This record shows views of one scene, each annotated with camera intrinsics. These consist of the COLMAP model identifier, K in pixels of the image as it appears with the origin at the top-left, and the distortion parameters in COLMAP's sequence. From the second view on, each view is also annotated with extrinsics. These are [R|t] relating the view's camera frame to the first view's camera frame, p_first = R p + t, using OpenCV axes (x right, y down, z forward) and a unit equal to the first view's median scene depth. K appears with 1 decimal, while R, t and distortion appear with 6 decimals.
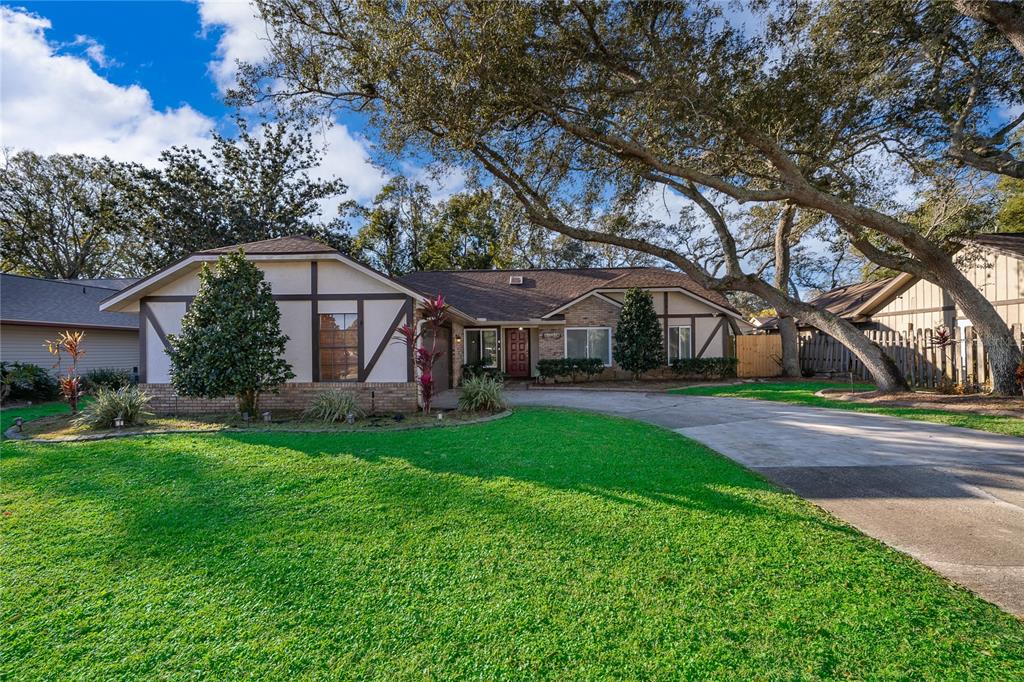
lens RADIAL K [[427.6, 0, 511.8], [0, 427.6, 346.8], [0, 0, 1]] dist [-0.000490, -0.000009]
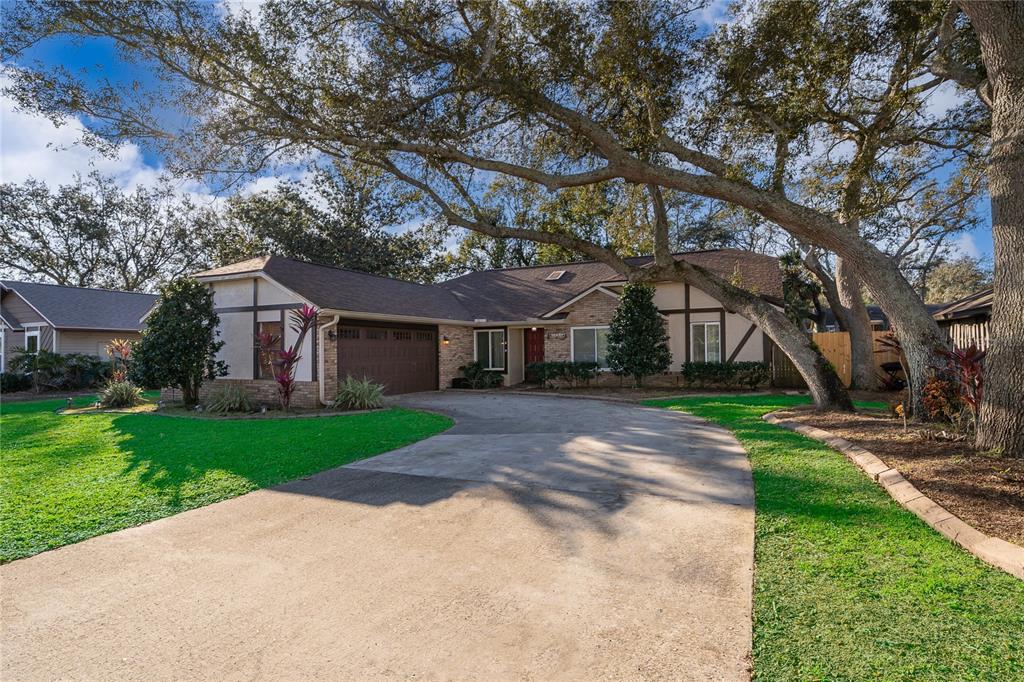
lens RADIAL K [[475.4, 0, 509.0], [0, 475.4, 340.5], [0, 0, 1]] dist [0.001211, 0.000066]
pose [[0.926778, -0.008109, -0.375523, 0.467368], [0.003401, 0.999907, -0.013198, -0.004118], [0.375595, 0.010954, 0.926719, 0.023210]]
